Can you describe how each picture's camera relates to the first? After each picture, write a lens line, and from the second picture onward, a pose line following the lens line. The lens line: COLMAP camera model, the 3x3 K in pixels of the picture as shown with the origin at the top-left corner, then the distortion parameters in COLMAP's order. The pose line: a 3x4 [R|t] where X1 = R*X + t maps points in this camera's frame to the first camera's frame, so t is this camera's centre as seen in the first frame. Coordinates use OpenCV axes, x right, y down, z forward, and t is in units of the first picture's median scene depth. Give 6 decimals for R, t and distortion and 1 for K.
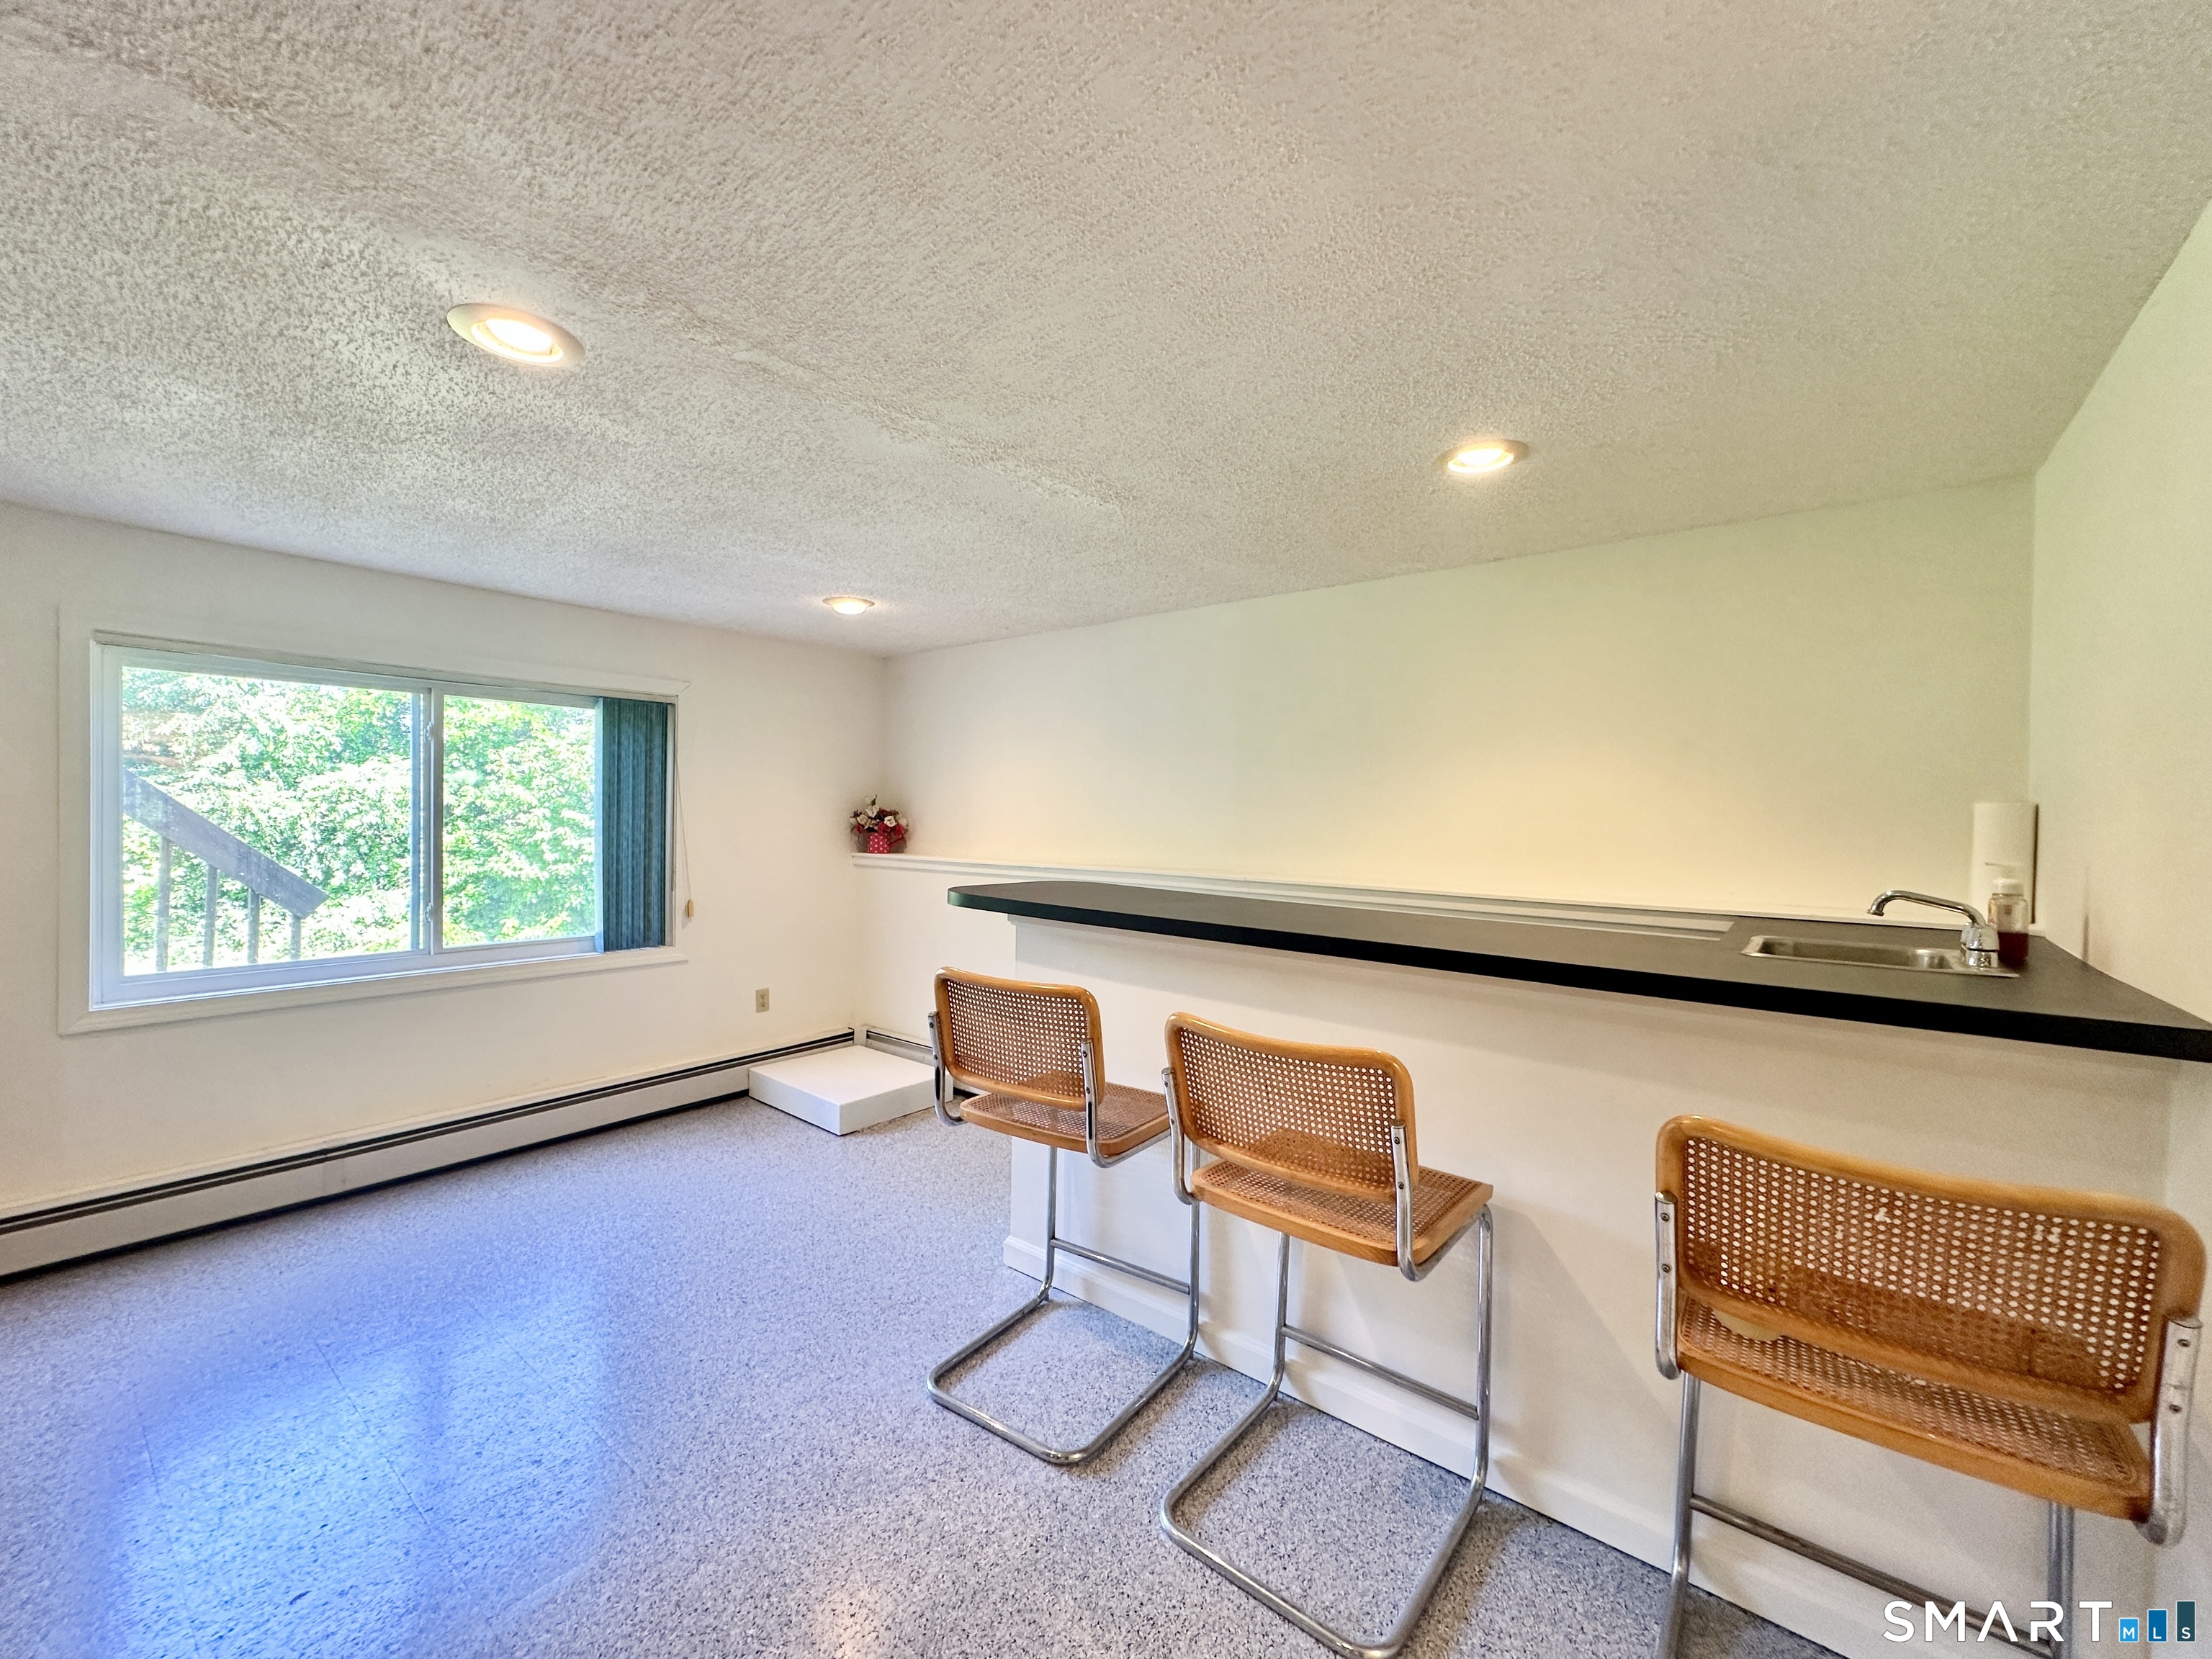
lens RADIAL K [[881.1, 0, 1110.4], [0, 881.1, 828.7], [0, 0, 1]] dist [-0.002773, 0.000911]
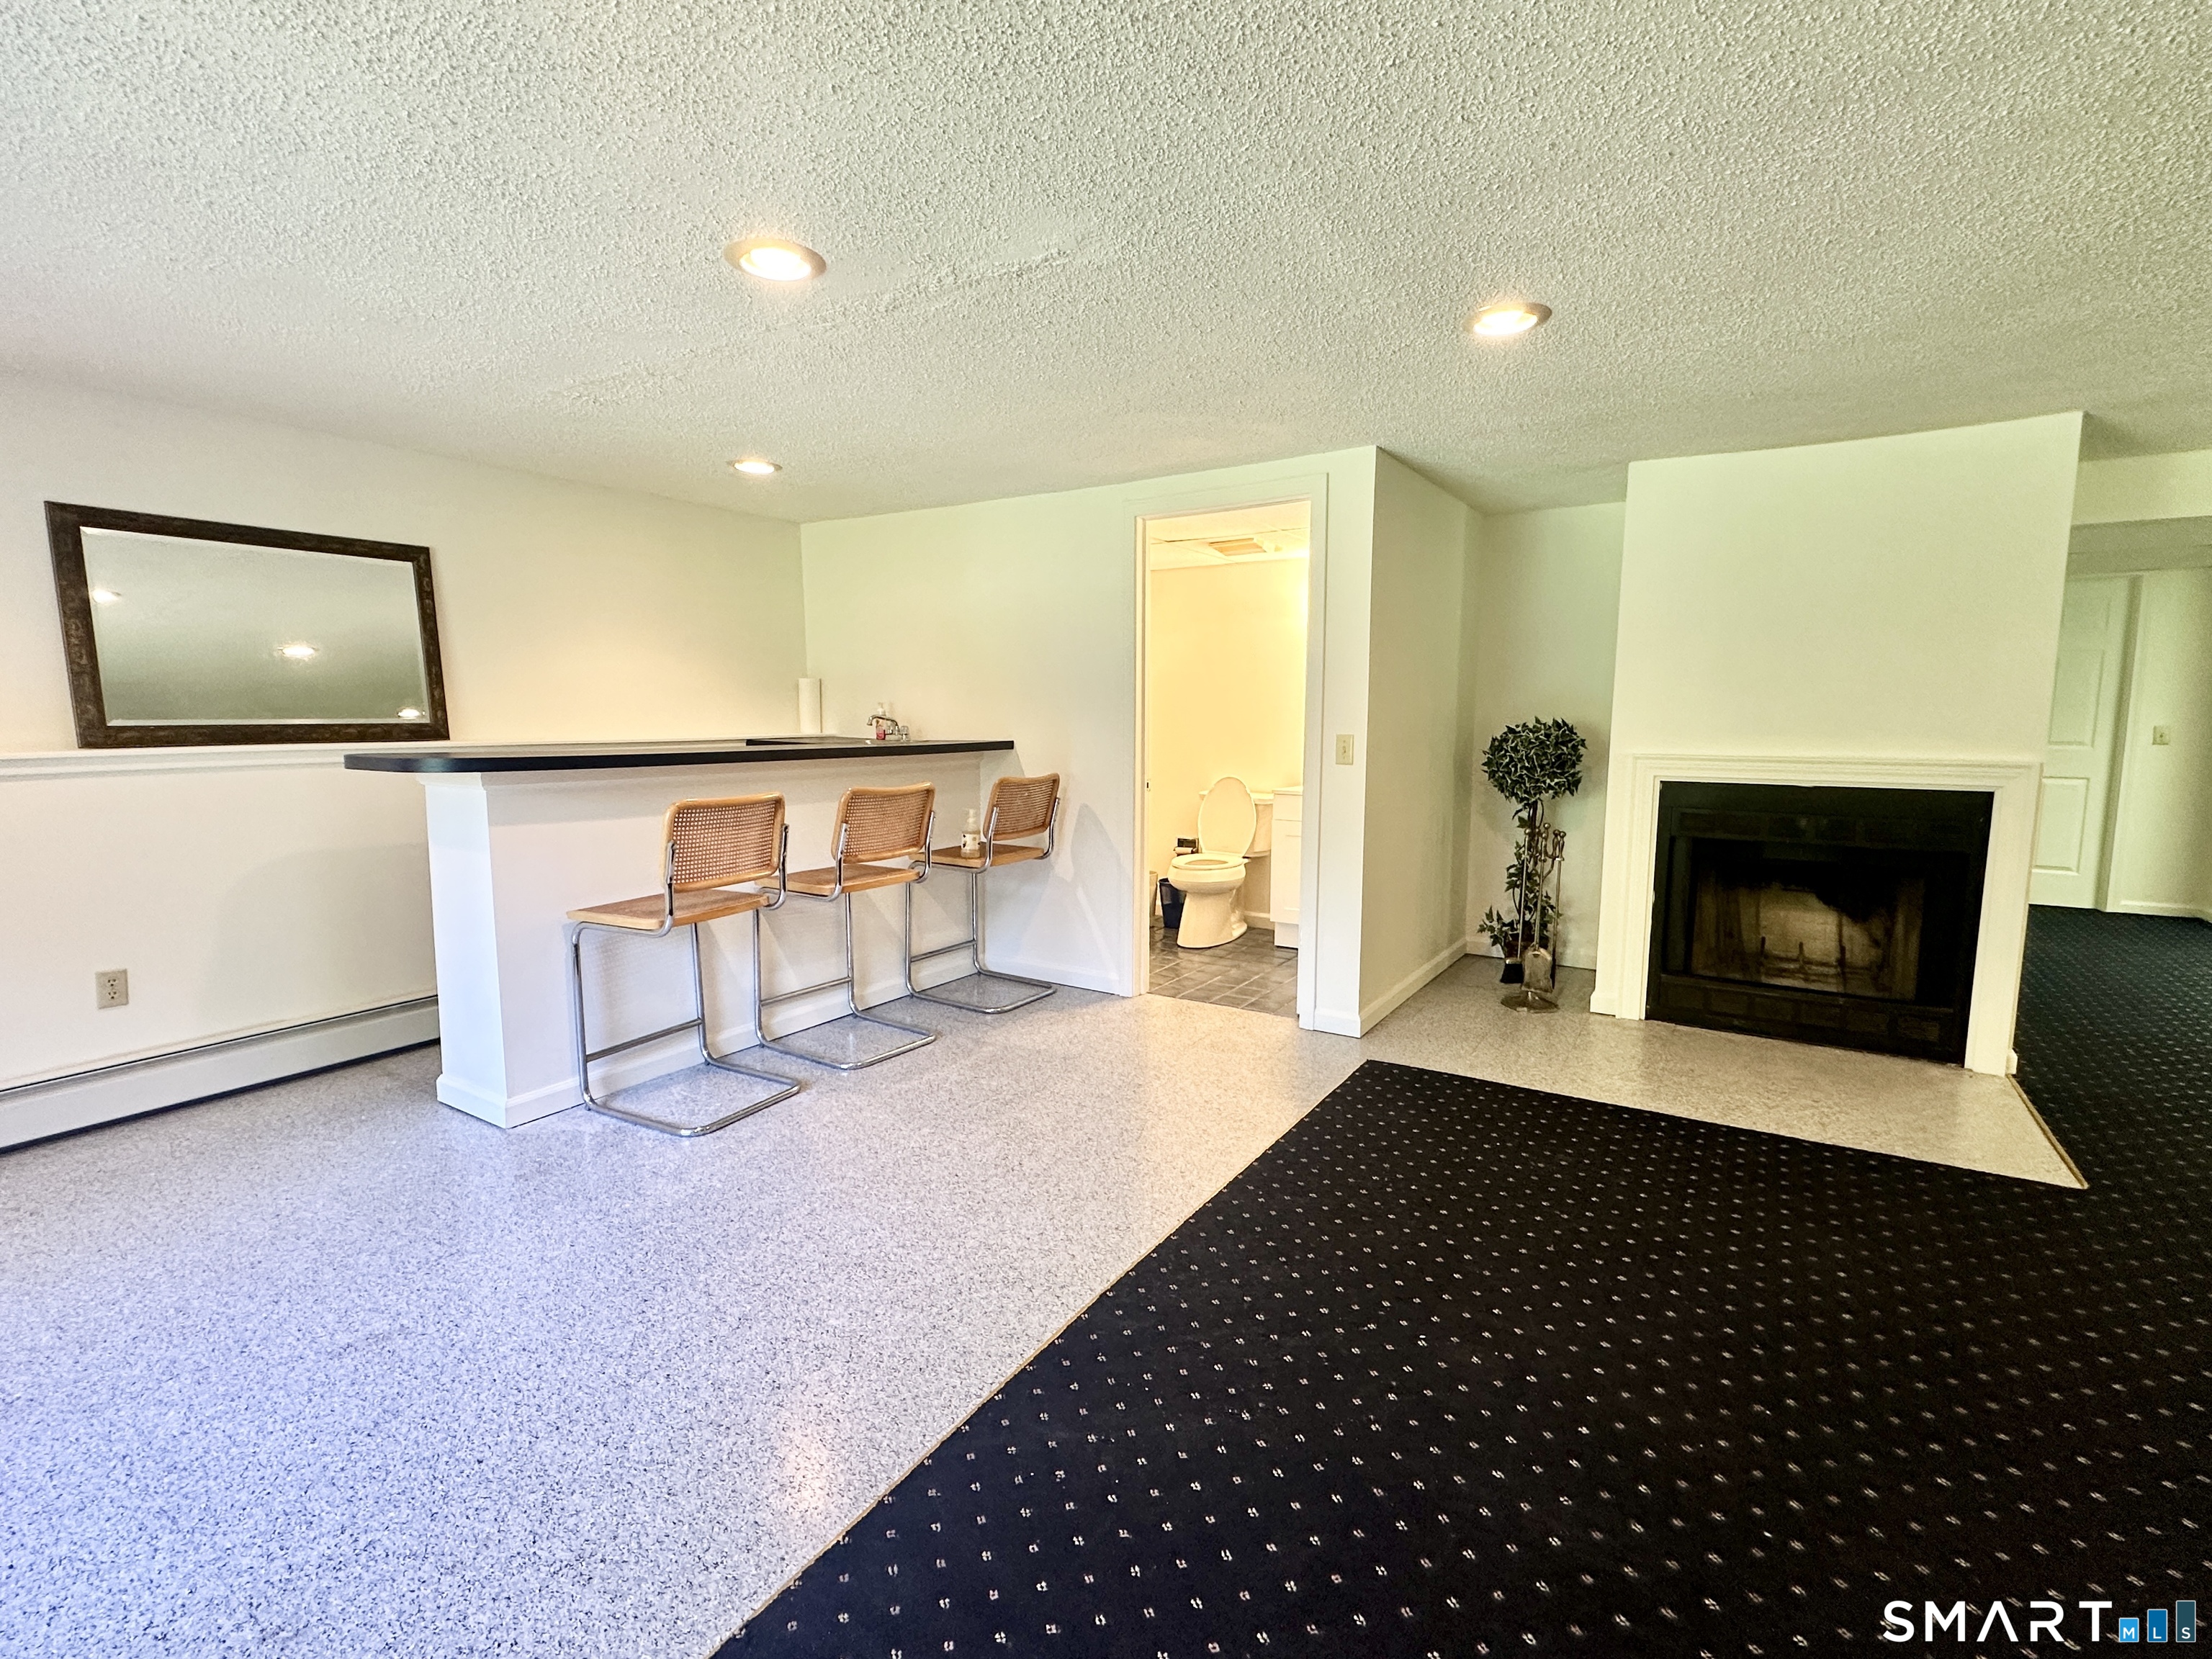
lens RADIAL K [[1020.7, 0, 1113.8], [0, 1020.7, 831.3], [0, 0, 1]] dist [-0.000126, -0.000518]
pose [[-0.107231, -0.134058, 0.985155, -1.792778], [0.013485, 0.990581, 0.136264, 0.013495], [-0.994143, 0.027896, -0.104413, 0.588569]]
